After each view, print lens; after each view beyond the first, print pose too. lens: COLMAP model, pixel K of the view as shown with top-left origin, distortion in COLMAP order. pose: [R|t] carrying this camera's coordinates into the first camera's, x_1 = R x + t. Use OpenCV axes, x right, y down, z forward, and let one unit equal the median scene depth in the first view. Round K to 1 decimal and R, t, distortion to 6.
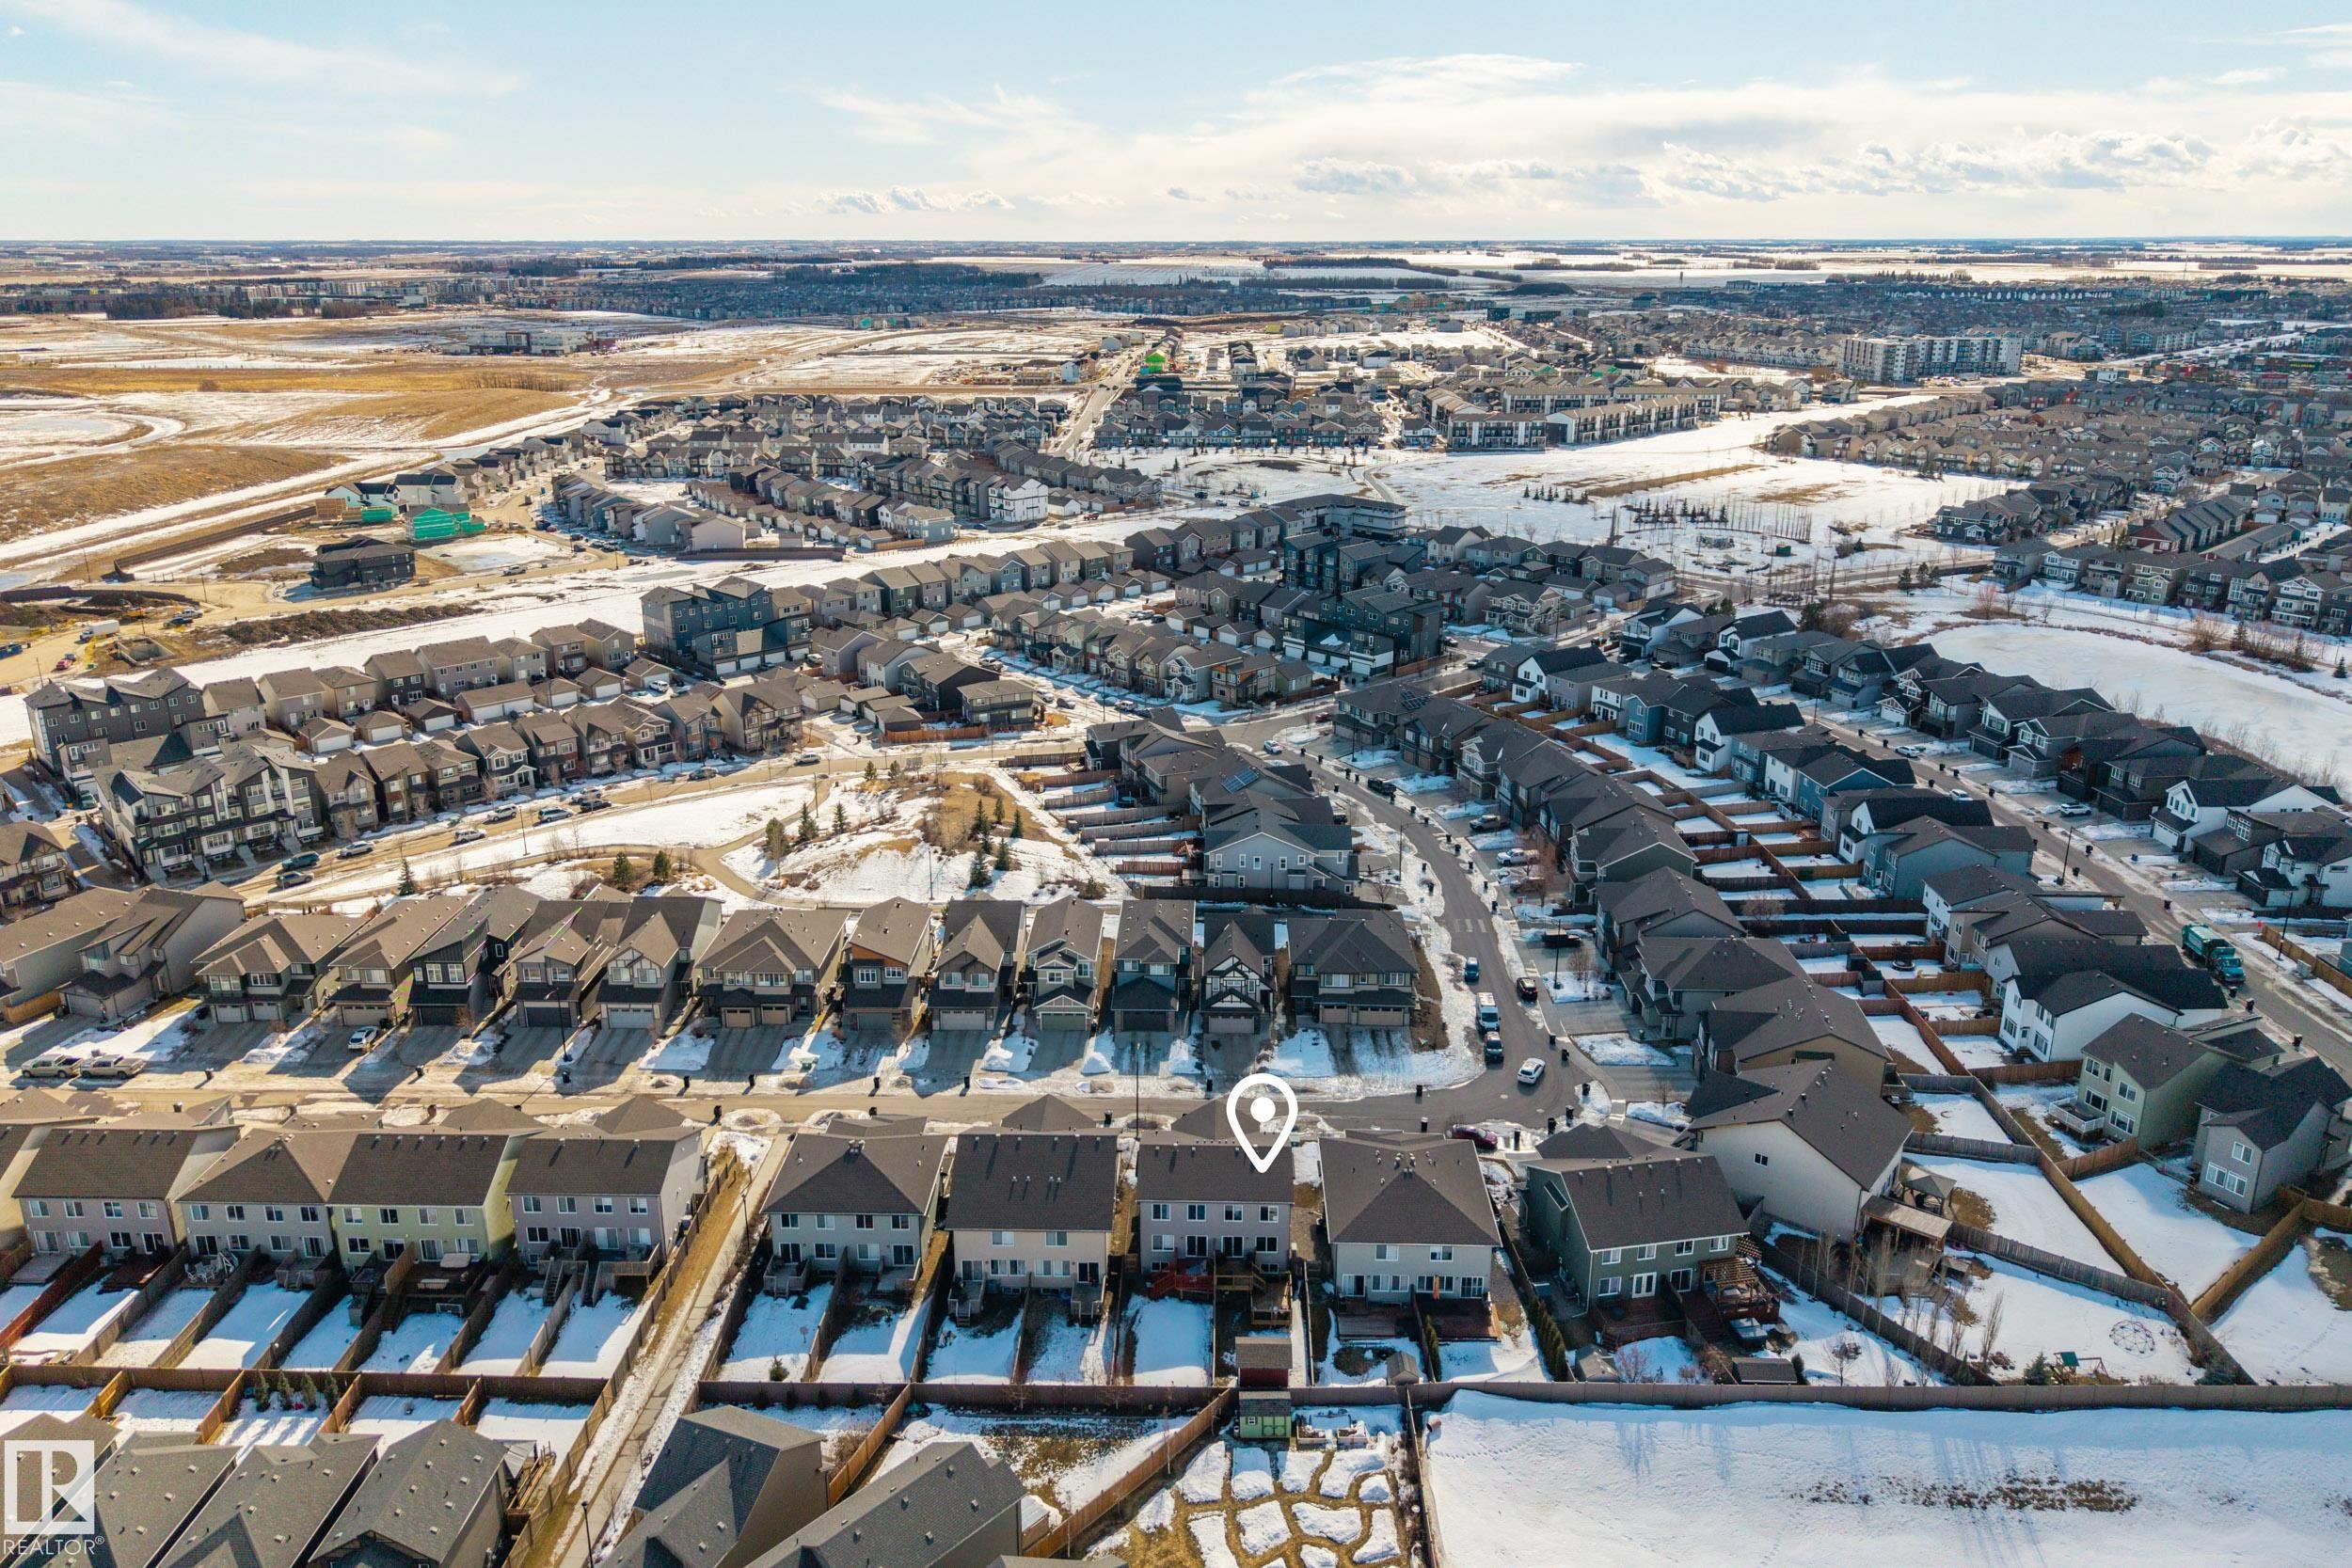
lens RADIAL K [[1600.1, 0, 1176.0], [0, 1600.1, 784.0], [0, 0, 1]] dist [0.040463, -0.032026]
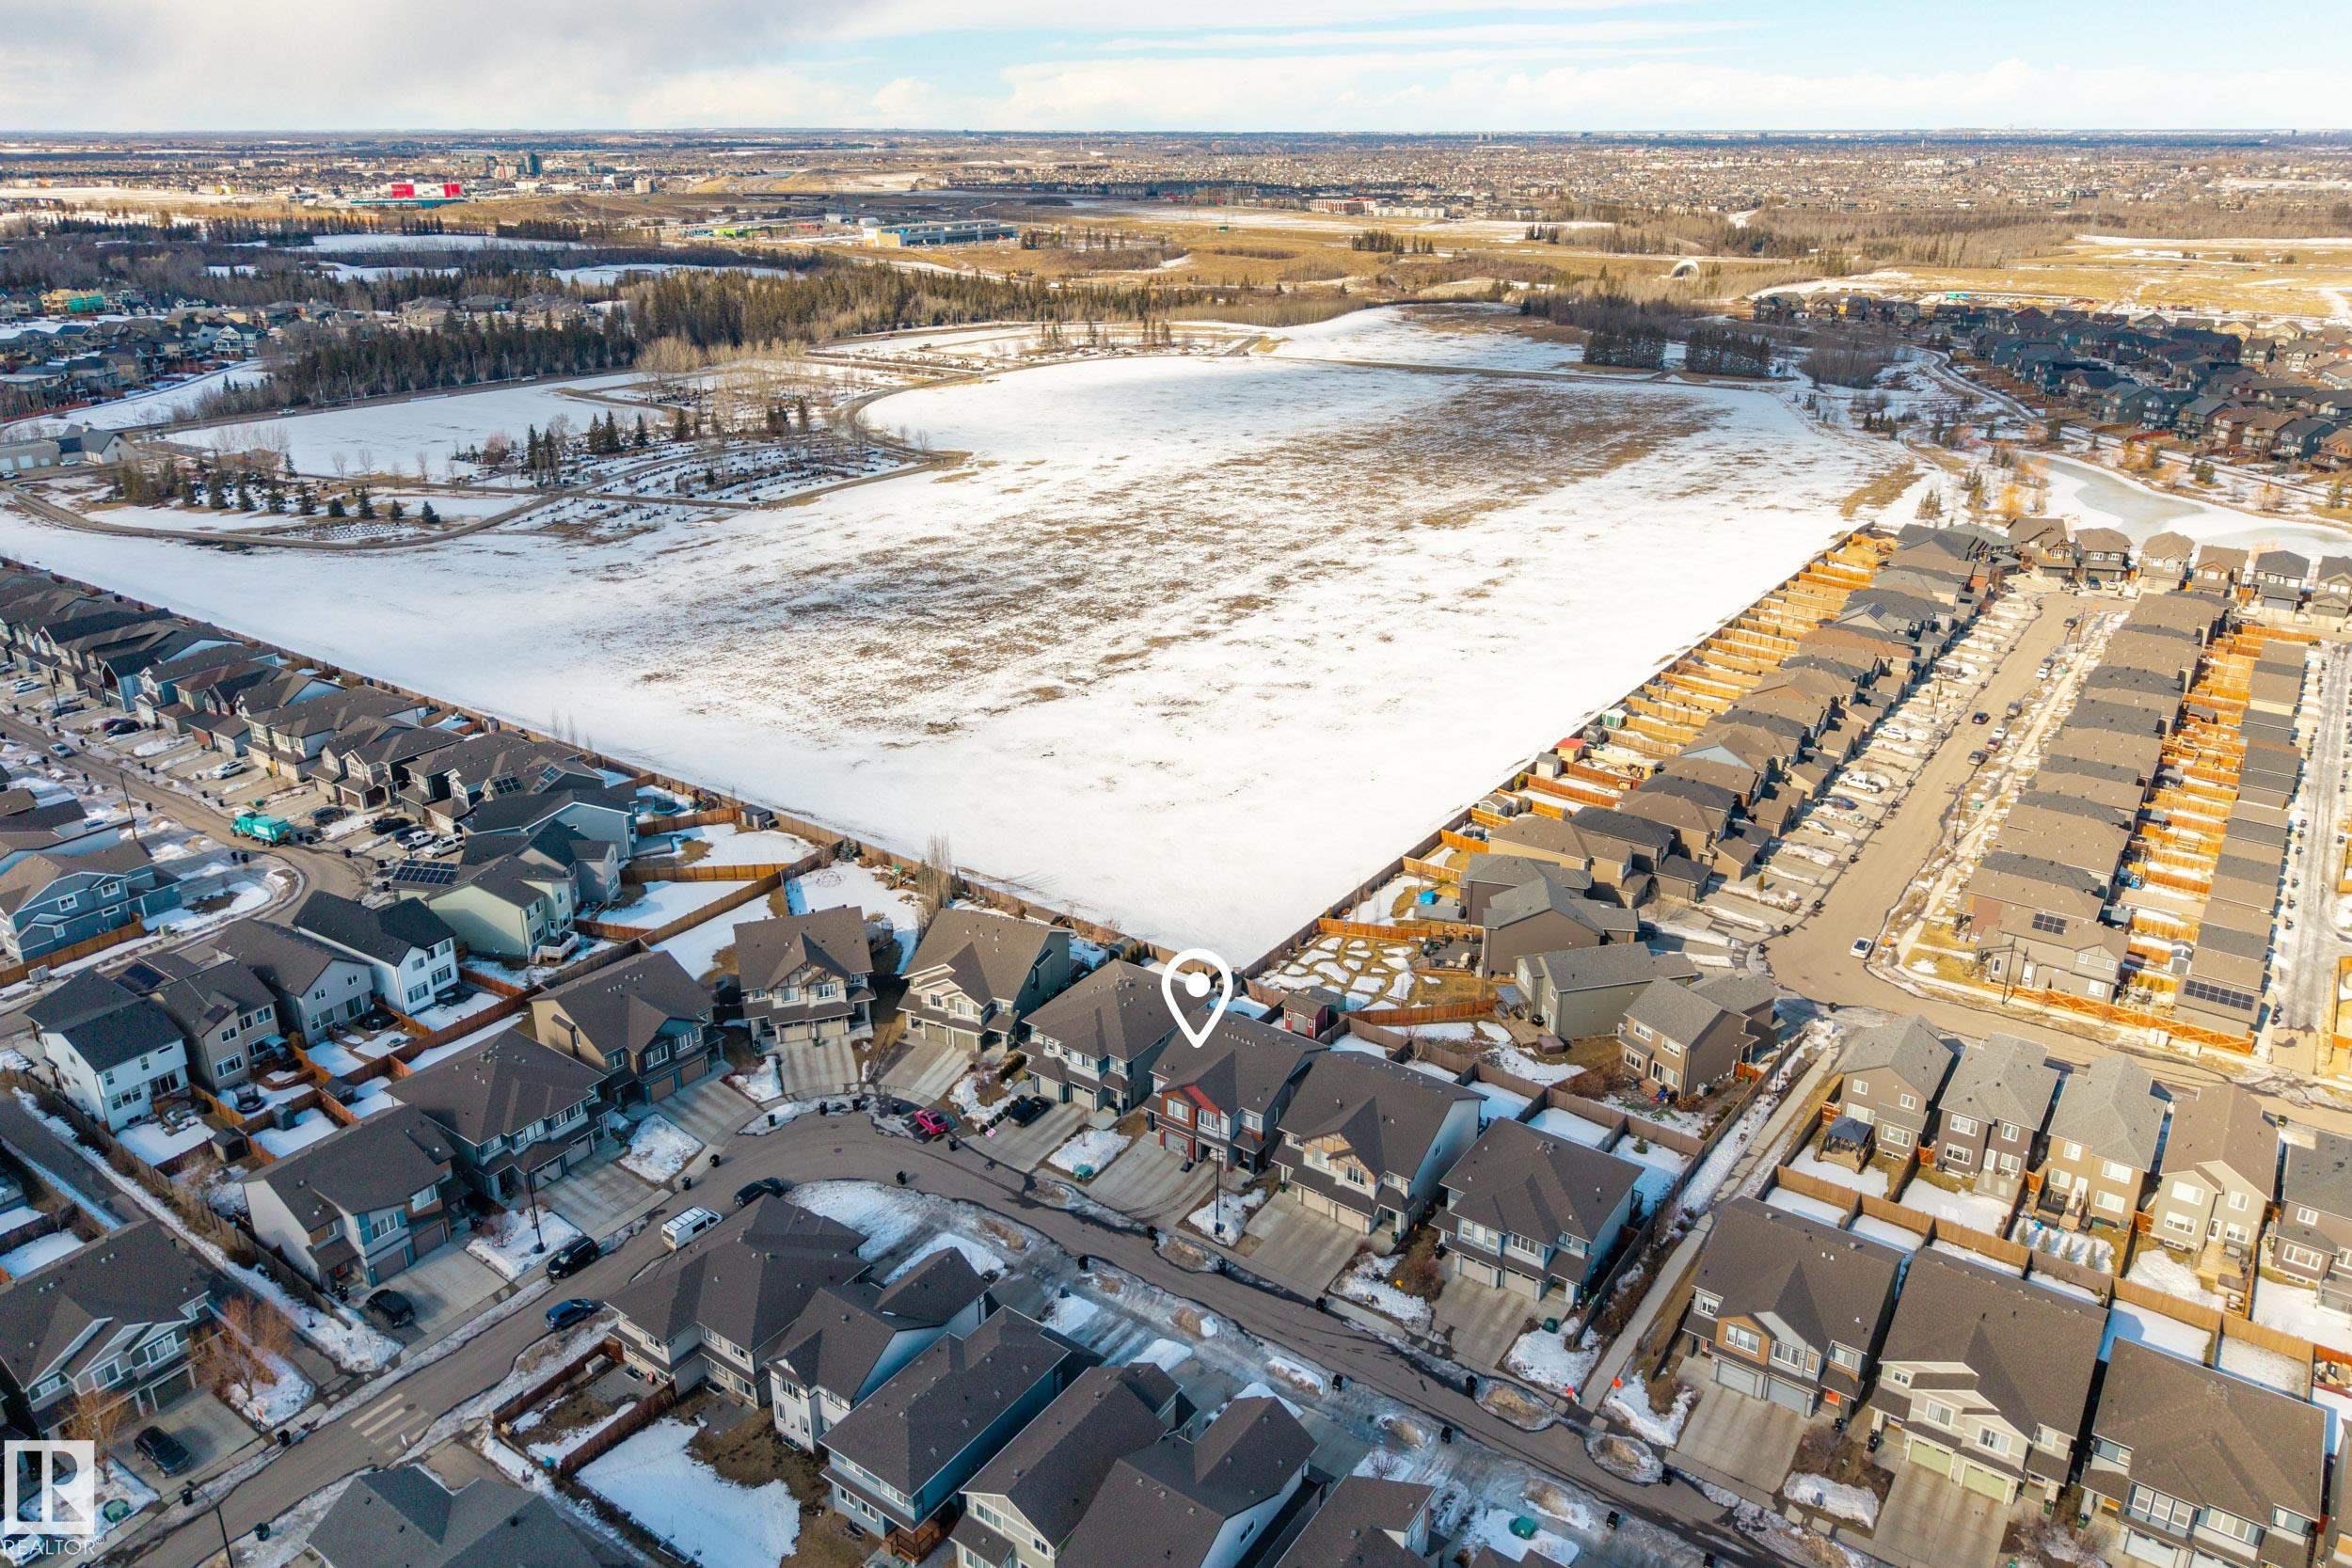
lens RADIAL K [[1600.1, 0, 1176.0], [0, 1600.1, 784.0], [0, 0, 1]] dist [0.040463, -0.032026]
pose [[-0.834289, -0.200960, 0.513398, -0.258581], [0.184224, 0.776065, 0.603146, -0.326027], [-0.519638, 0.597778, -0.610441, 0.890572]]
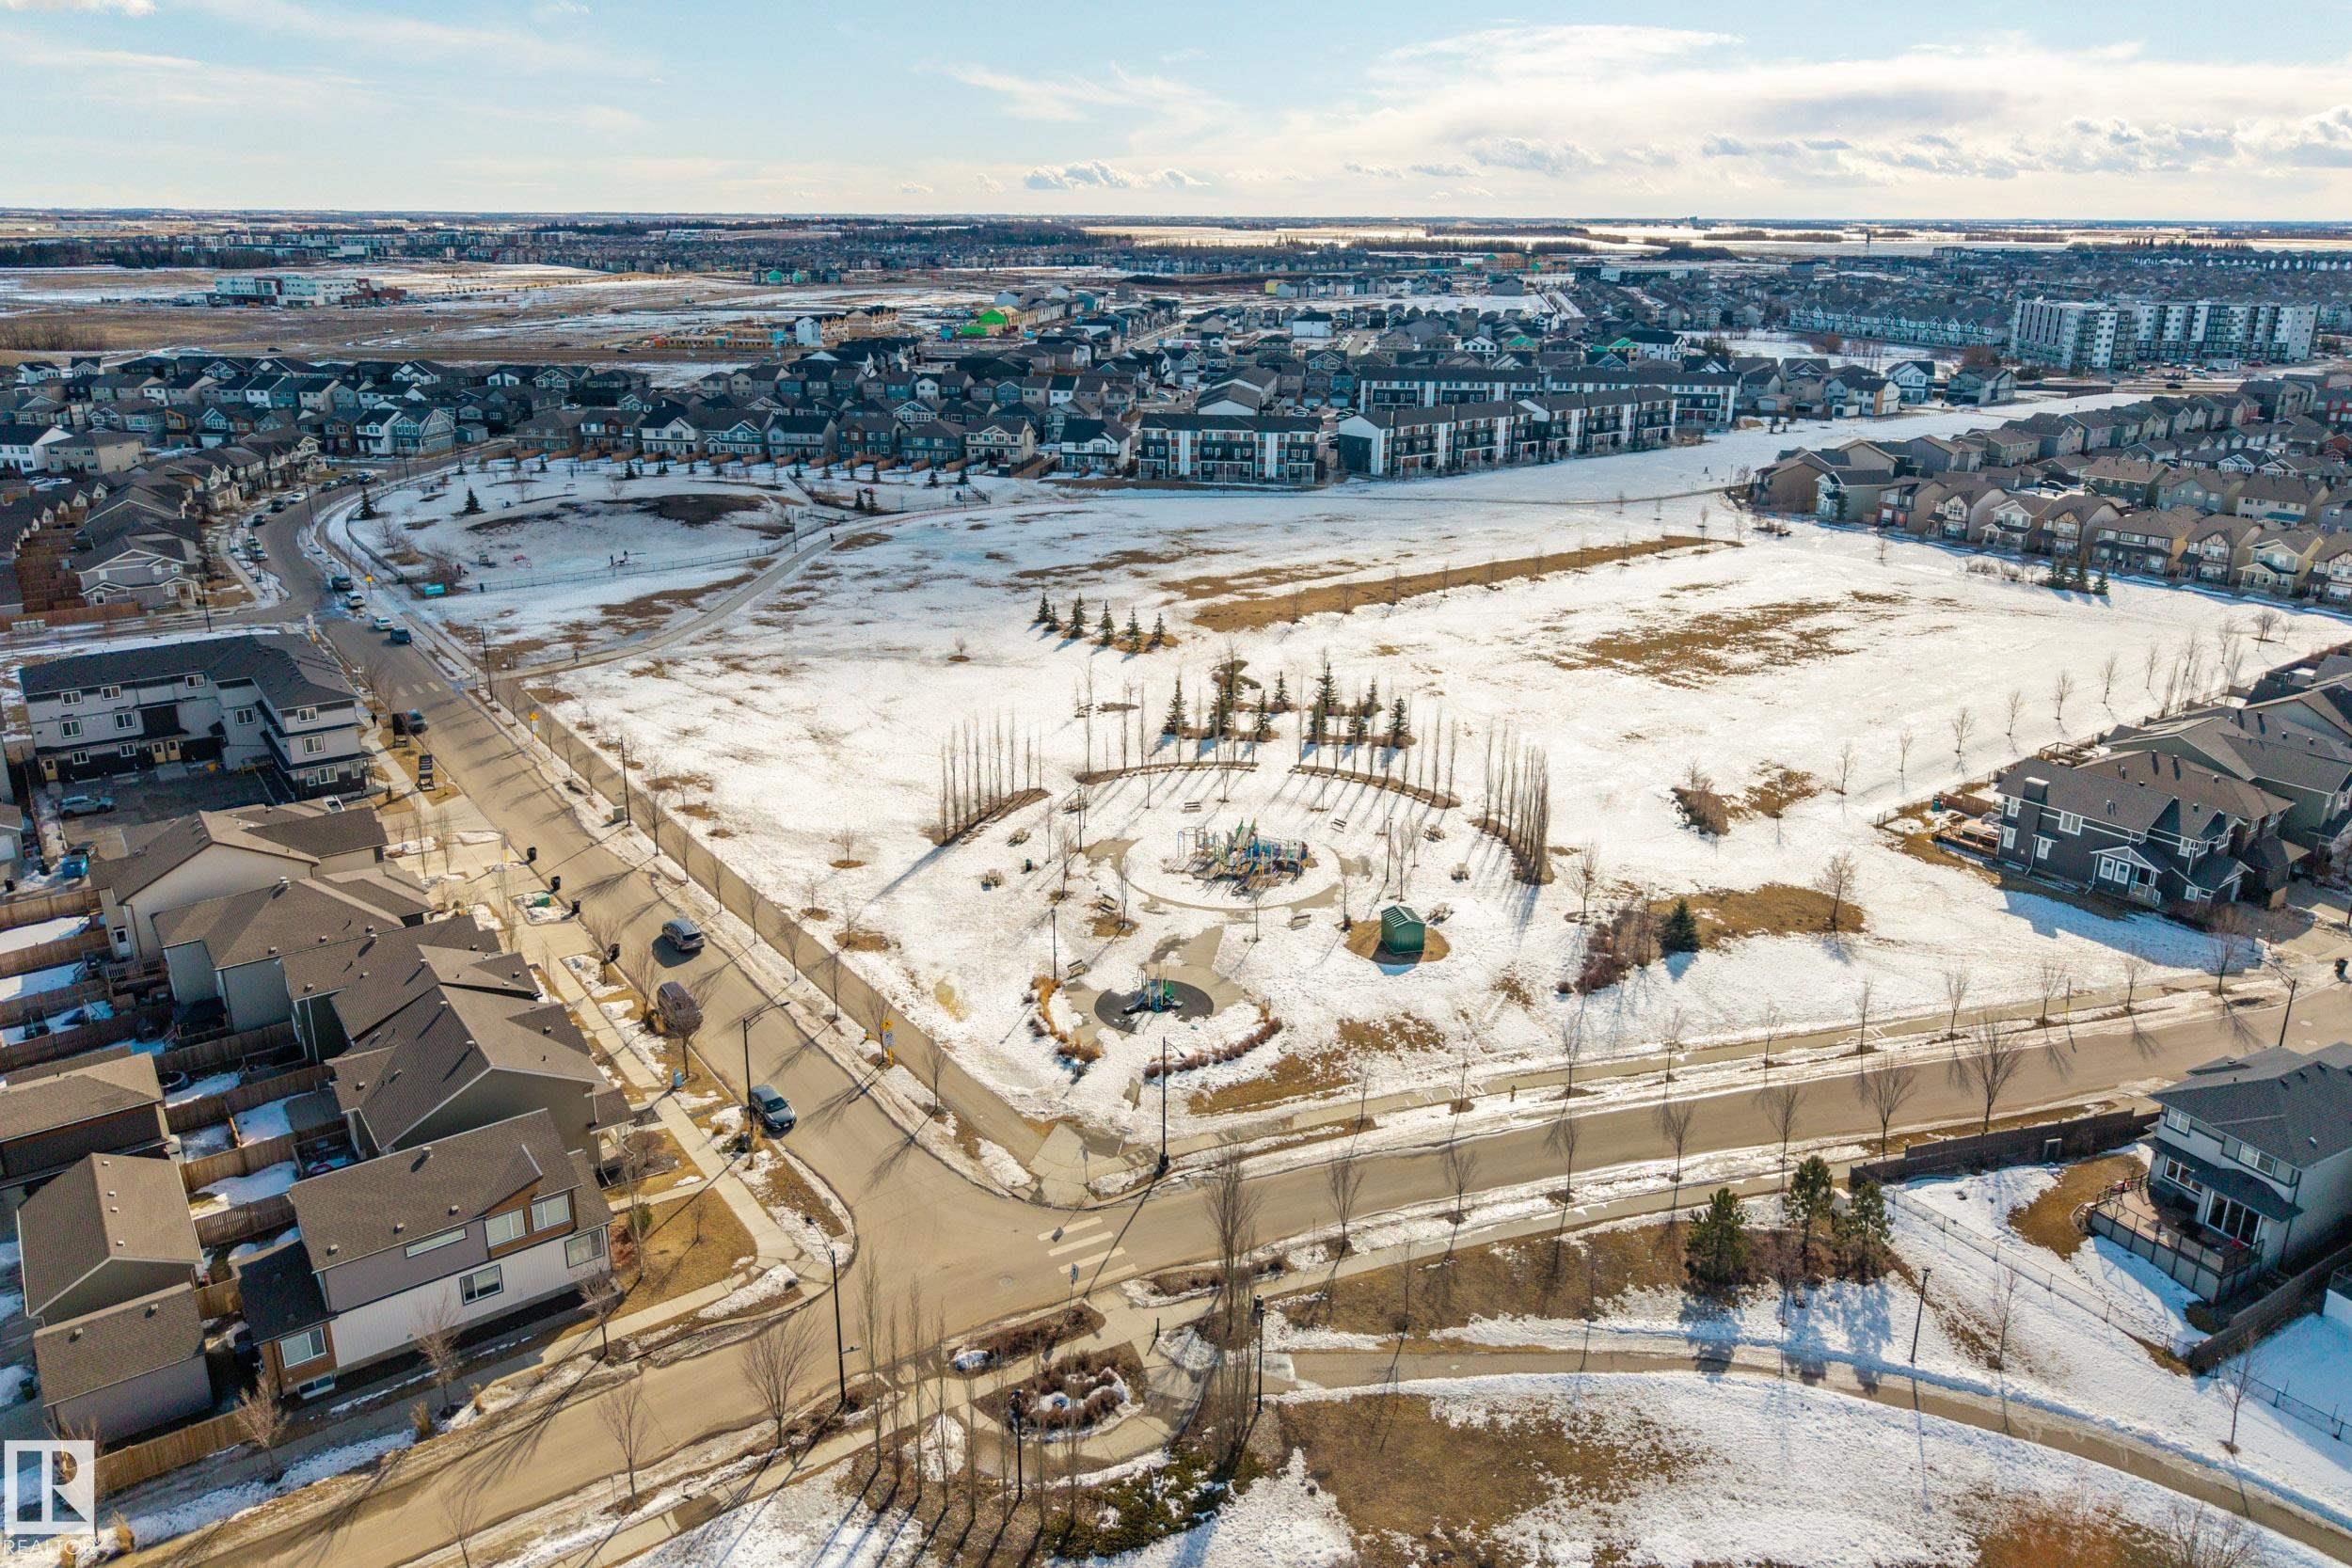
lens RADIAL K [[1600.1, 0, 1176.0], [0, 1600.1, 784.0], [0, 0, 1]] dist [0.040463, -0.032026]
pose [[0.991880, 0.047344, -0.118038, 0.666167], [-0.045932, 0.998837, 0.014658, -0.314744], [0.118595, -0.009118, 0.992901, 1.280039]]
